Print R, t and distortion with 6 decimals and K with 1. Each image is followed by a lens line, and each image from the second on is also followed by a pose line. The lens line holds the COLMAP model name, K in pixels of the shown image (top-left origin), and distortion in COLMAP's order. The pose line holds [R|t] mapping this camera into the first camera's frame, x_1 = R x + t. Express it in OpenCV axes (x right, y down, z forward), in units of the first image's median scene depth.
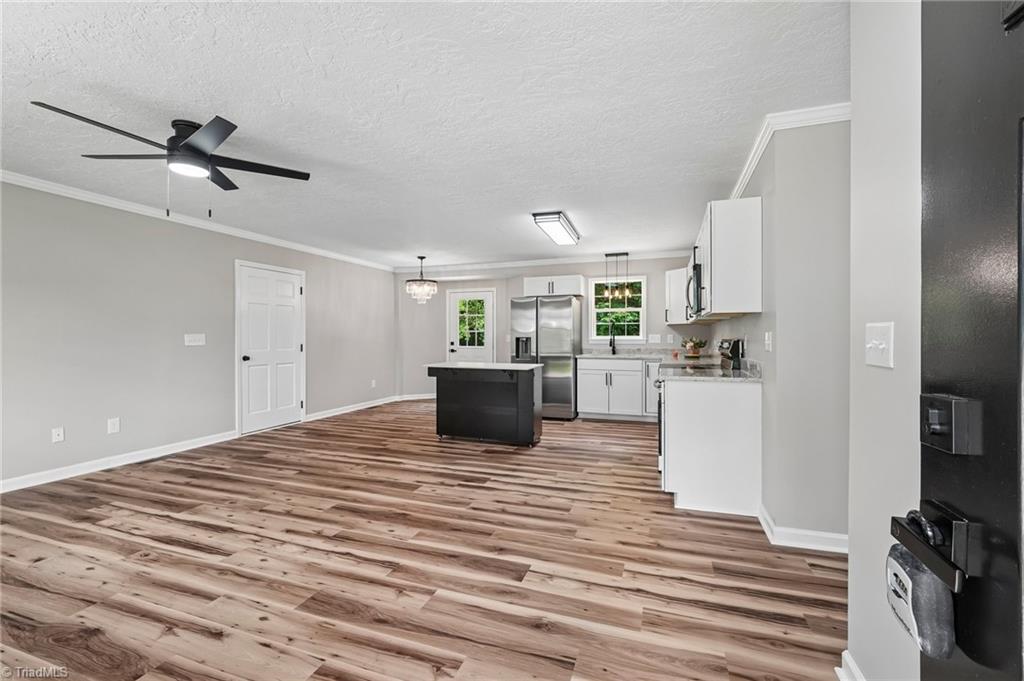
lens RADIAL K [[435.3, 0, 512.0], [0, 435.3, 337.4], [0, 0, 1]] dist [-0.011528, 0.001040]
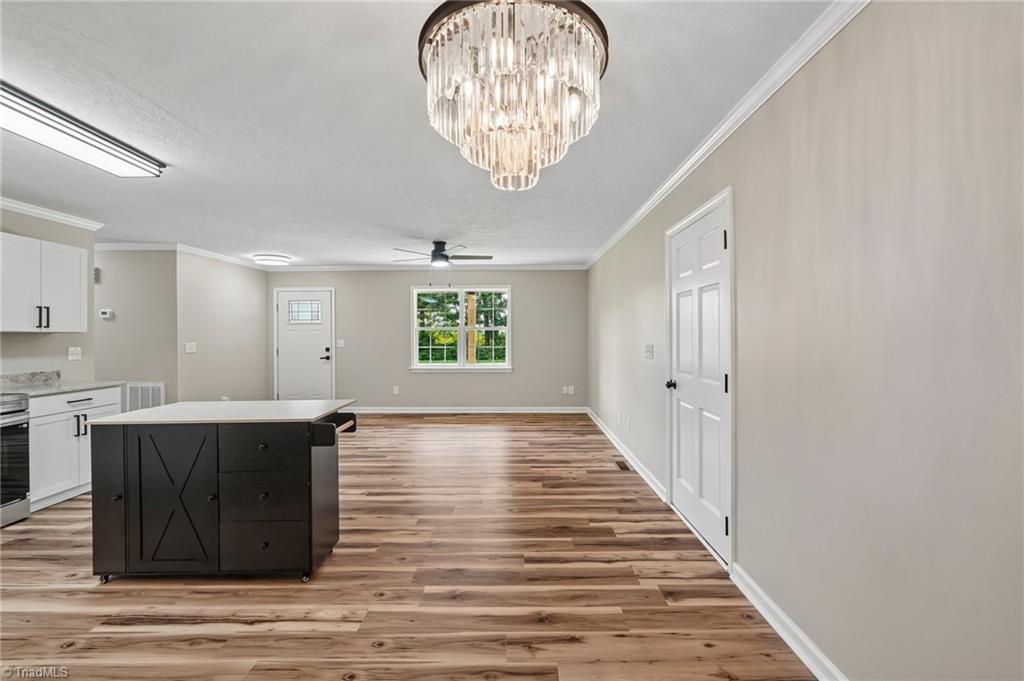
lens RADIAL K [[435.3, 0, 512.0], [0, 435.3, 337.4], [0, 0, 1]] dist [-0.011528, 0.001040]
pose [[-0.945190, 0.005025, -0.326482, -0.292240], [0.002596, 0.999966, 0.007876, -0.036377], [0.326510, 0.006597, -0.945171, 2.258549]]
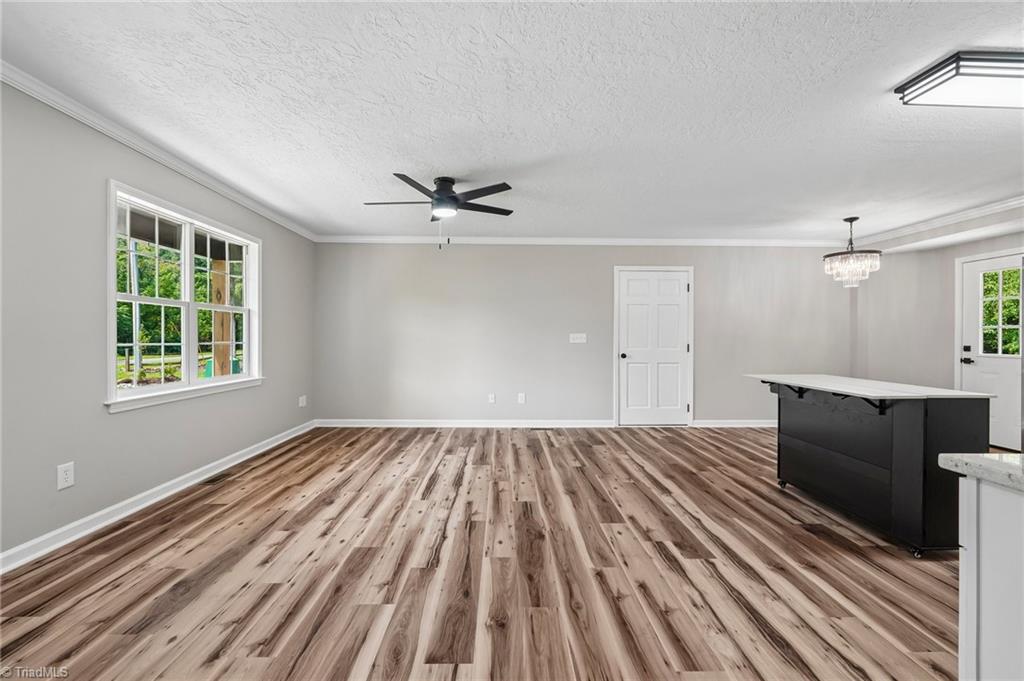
lens RADIAL K [[435.3, 0, 512.0], [0, 435.3, 337.4], [0, 0, 1]] dist [-0.011528, 0.001040]
pose [[0.351435, 0.001106, -0.936212, 0.457427], [-0.005402, 0.999985, -0.000846, 0.006842], [0.936197, 0.005354, 0.351435, 0.531500]]
